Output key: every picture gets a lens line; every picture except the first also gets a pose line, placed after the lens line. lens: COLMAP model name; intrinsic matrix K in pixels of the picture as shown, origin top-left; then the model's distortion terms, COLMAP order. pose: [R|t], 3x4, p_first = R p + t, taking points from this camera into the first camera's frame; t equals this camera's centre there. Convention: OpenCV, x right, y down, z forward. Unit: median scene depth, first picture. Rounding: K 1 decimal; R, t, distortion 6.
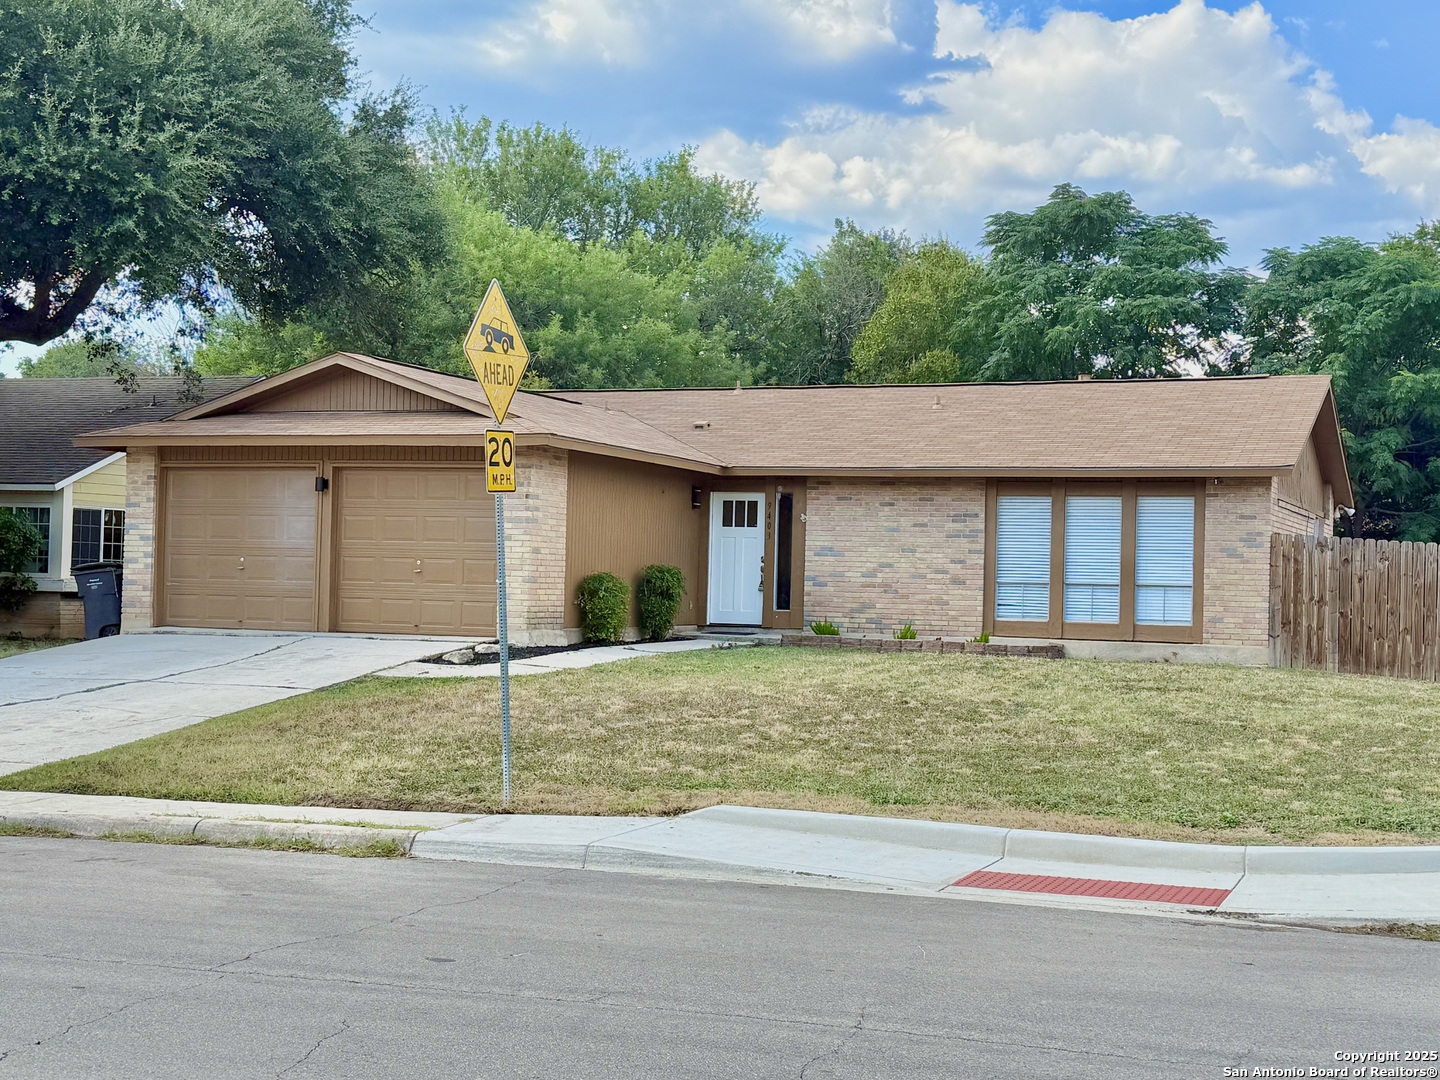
lens RADIAL K [[2010.6, 0, 721.2], [0, 2010.6, 531.6], [0, 0, 1]] dist [0.137807, 0.000000]
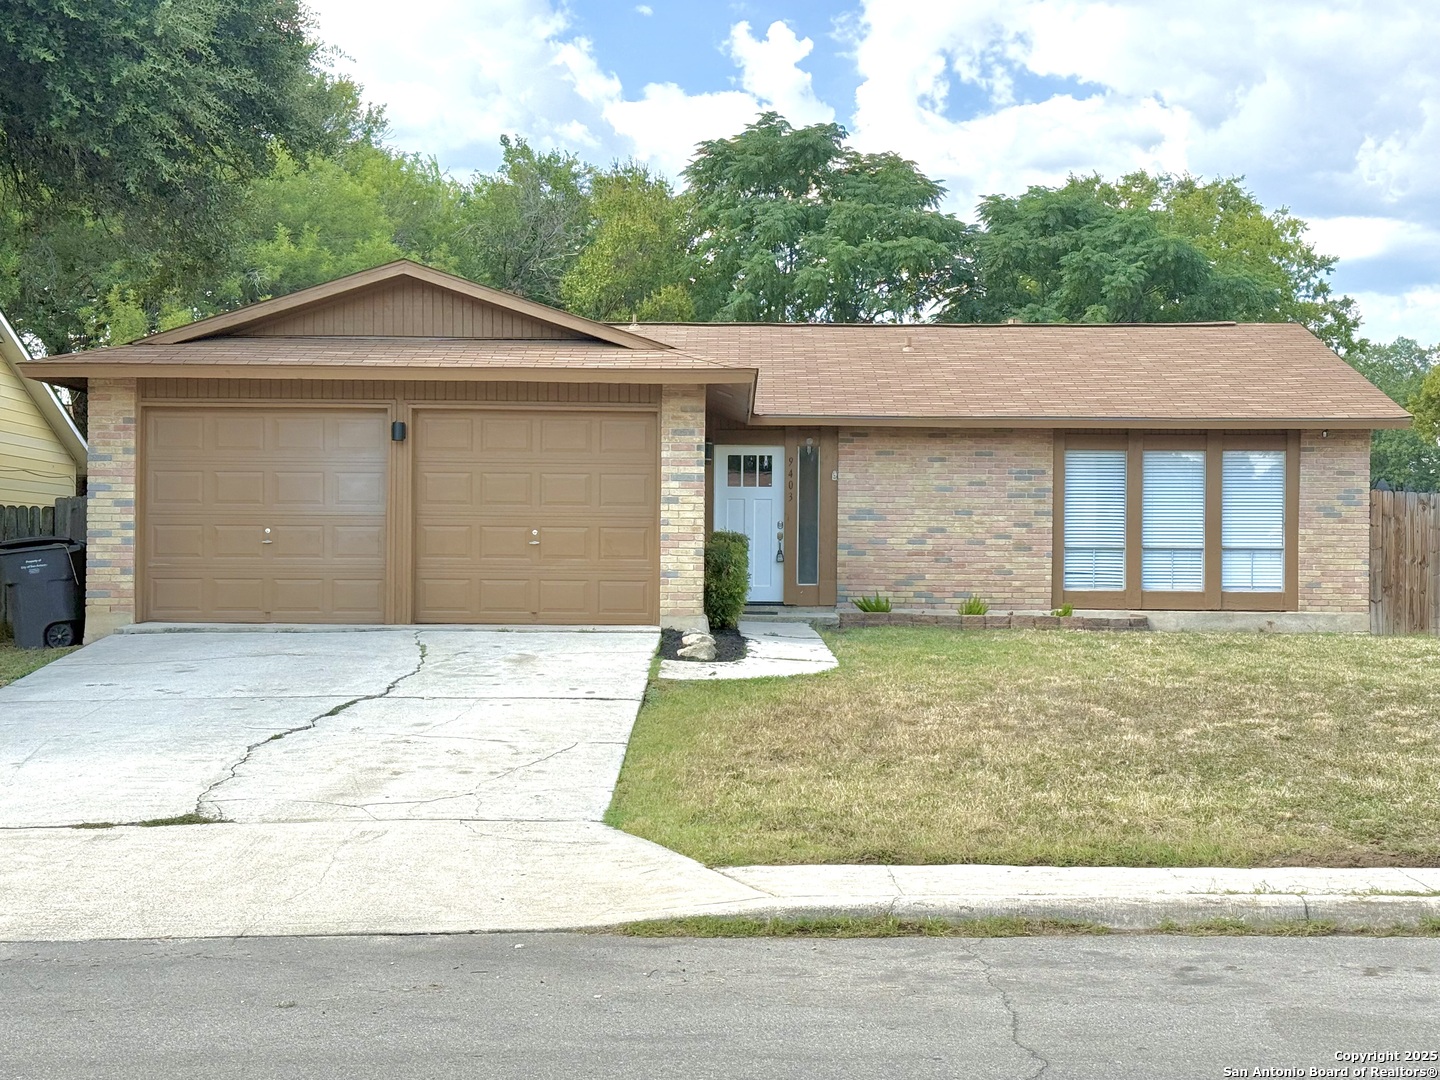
lens RADIAL K [[2111.9, 0, 719.8], [0, 2111.9, 544.2], [0, 0, 1]] dist [0.122976, 0.000000]
pose [[0.932717, -0.013275, 0.360365, -0.344467], [0.005170, 0.999712, 0.023444, 0.001046], [-0.360572, -0.020003, 0.932517, 0.191060]]
